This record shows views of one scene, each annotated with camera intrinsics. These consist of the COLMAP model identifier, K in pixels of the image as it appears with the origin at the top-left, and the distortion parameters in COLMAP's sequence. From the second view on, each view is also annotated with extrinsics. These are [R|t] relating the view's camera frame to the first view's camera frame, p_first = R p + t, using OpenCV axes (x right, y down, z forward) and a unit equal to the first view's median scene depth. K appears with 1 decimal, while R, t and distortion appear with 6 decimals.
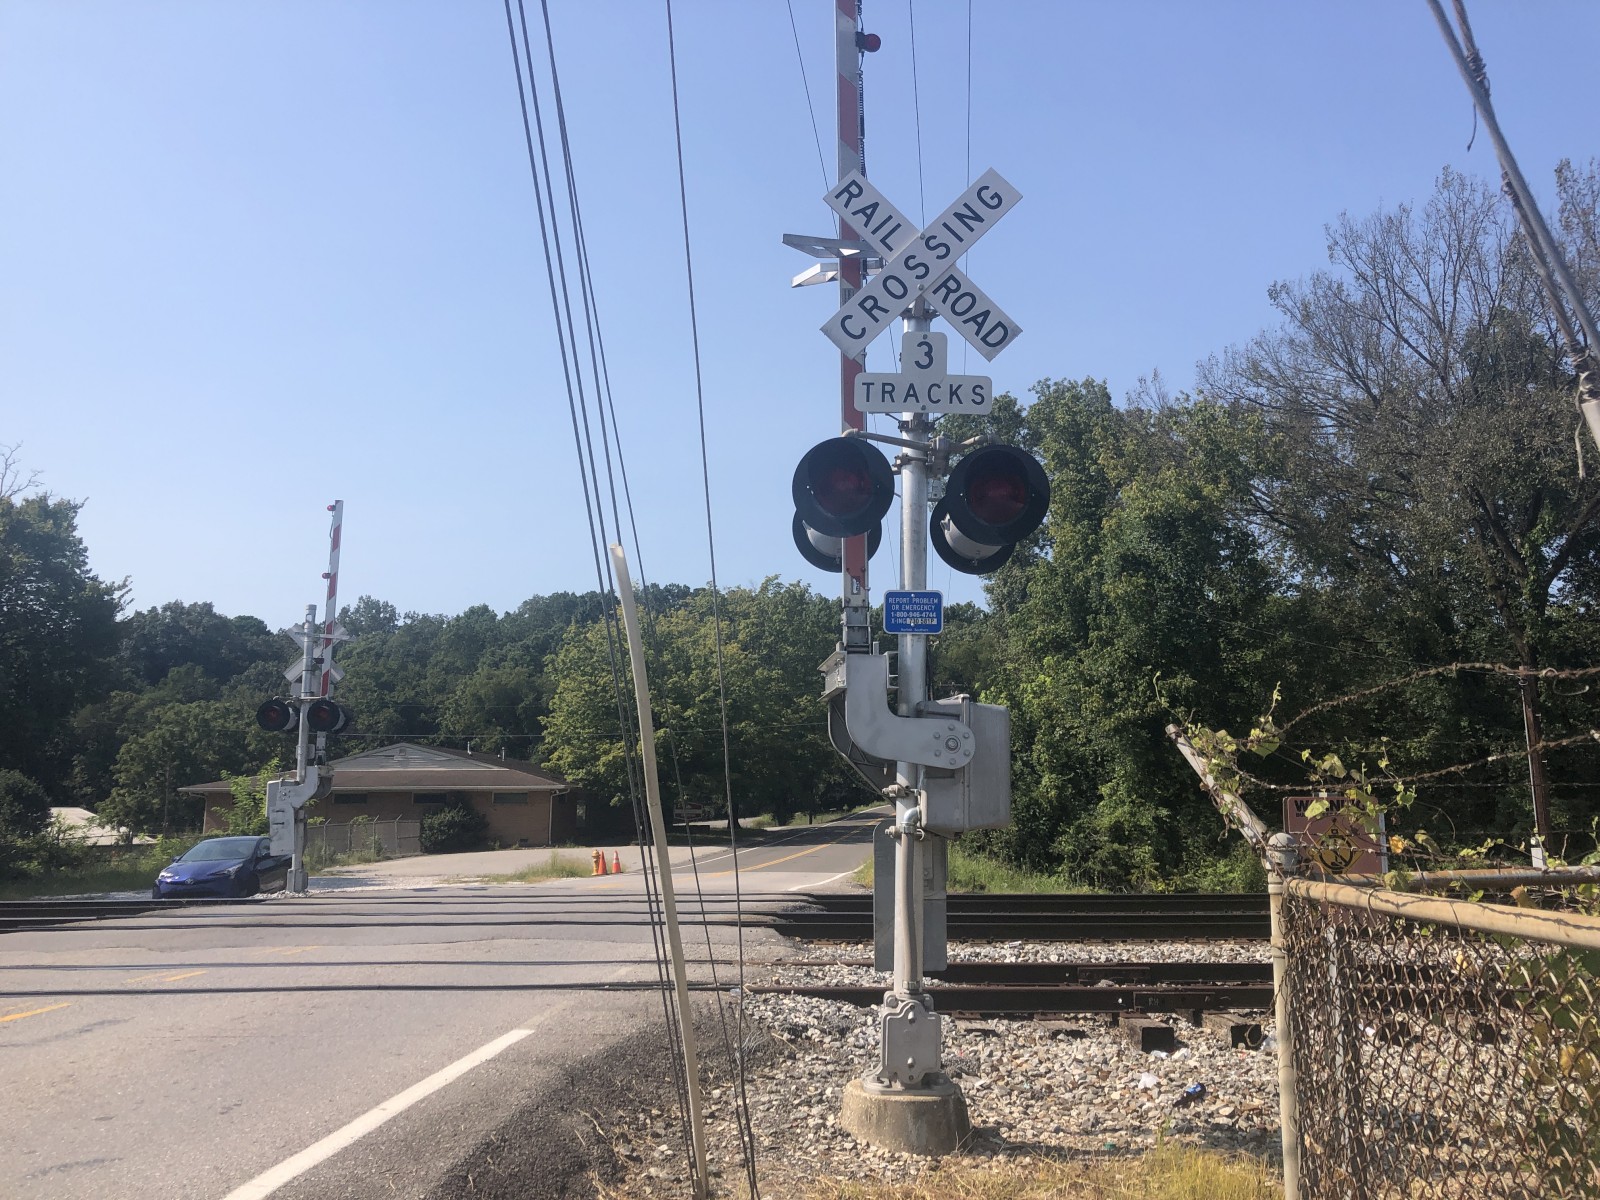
lens RADIAL K [[1295.2, 0, 841.4], [0, 1295.2, 563.1], [0, 0, 1]] dist [0.031422, -0.100985]
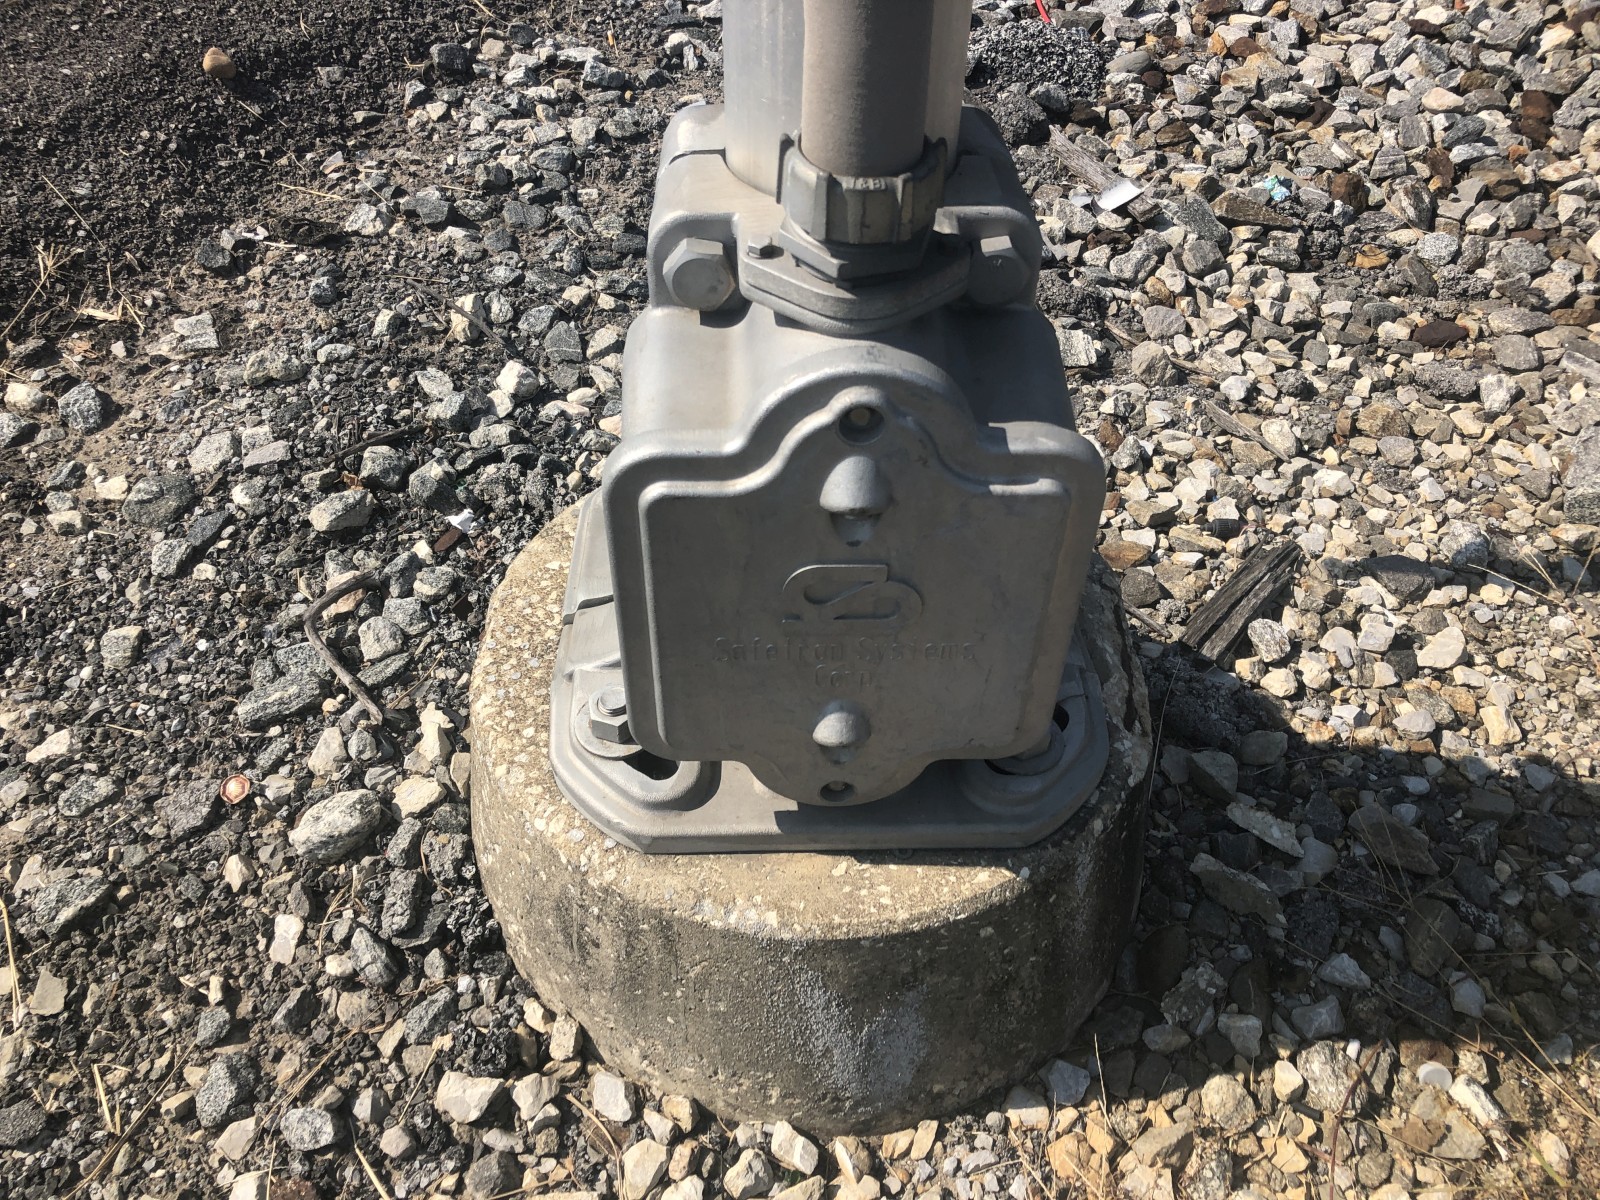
lens RADIAL K [[1292.9, 0, 800.0], [0, 1292.9, 600.0], [0, 0, 1]] dist [0.017609, -0.003360]
pose [[0.999892, -0.002019, -0.014525, 0.042775], [0.013201, 0.555275, 0.831562, 0.218178], [0.006387, -0.831664, 0.555242, 0.776953]]
